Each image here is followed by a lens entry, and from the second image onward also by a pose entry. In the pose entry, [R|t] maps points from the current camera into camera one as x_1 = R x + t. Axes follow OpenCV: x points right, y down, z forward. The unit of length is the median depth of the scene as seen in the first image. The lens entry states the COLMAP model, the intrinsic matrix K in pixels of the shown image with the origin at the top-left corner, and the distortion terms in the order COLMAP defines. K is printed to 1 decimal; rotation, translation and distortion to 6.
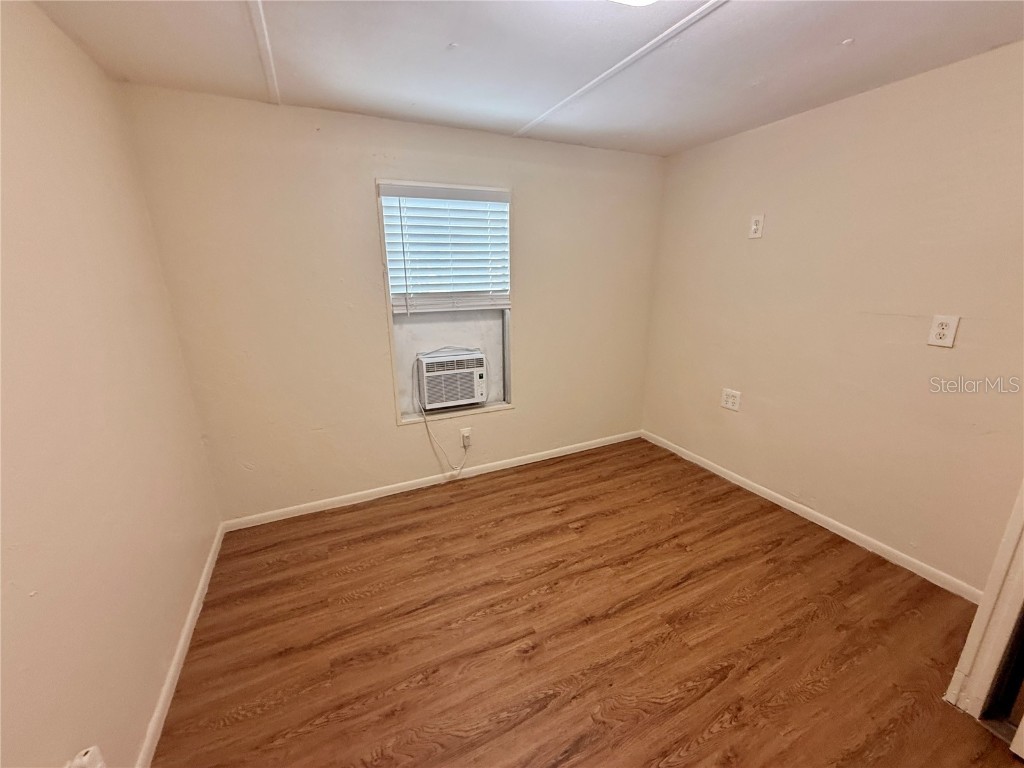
lens RADIAL K [[407.2, 0, 510.3], [0, 407.2, 380.1], [0, 0, 1]] dist [-0.001211, 0.000248]
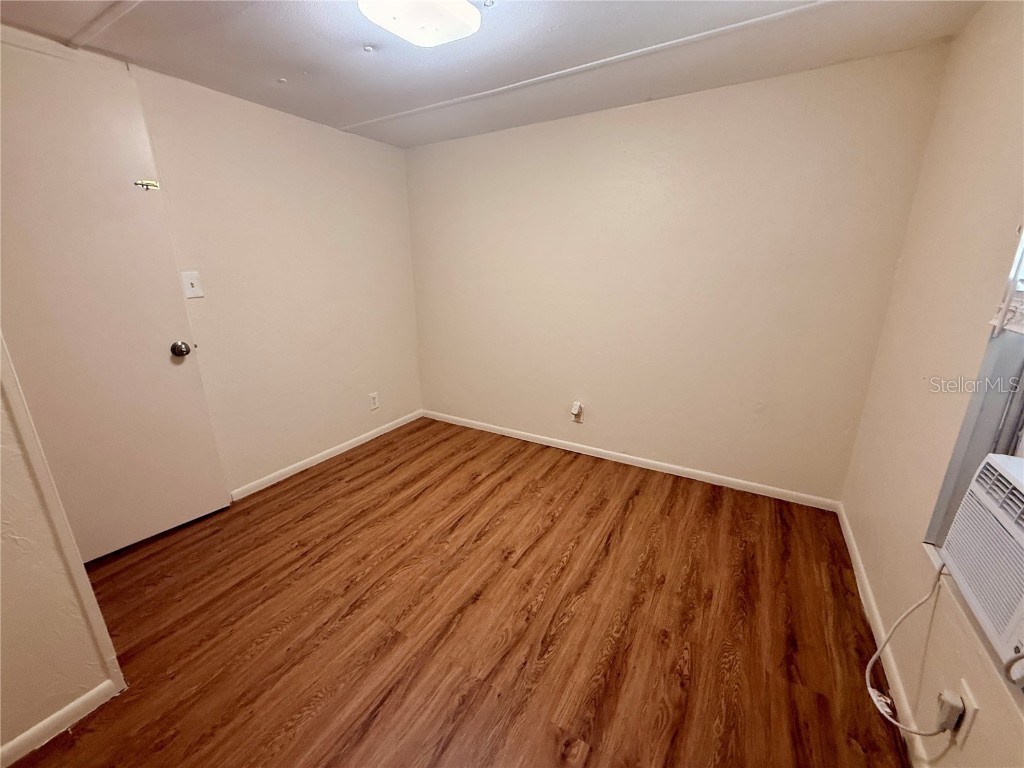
lens RADIAL K [[407.2, 0, 515.8], [0, 407.2, 380.4], [0, 0, 1]] dist [-0.001211, 0.000248]
pose [[-0.818407, 0.176189, -0.546962, 0.440518], [-0.131420, 0.869221, 0.476637, -0.286221], [0.559409, 0.461965, -0.688222, 1.163485]]
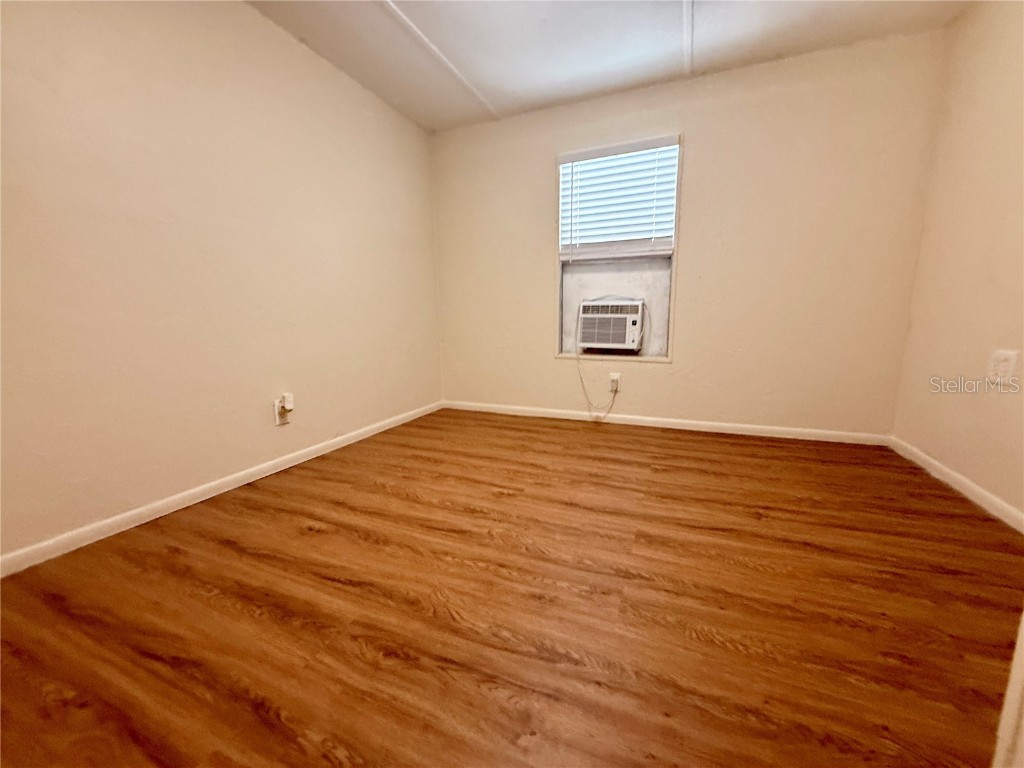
lens RADIAL K [[407.2, 0, 511.6], [0, 407.2, 378.1], [0, 0, 1]] dist [-0.001211, 0.000248]
pose [[0.670796, 0.119315, -0.731981, 0.616236], [-0.190441, 0.981591, -0.014520, 0.254007], [0.716774, 0.149139, 0.681170, 0.128946]]
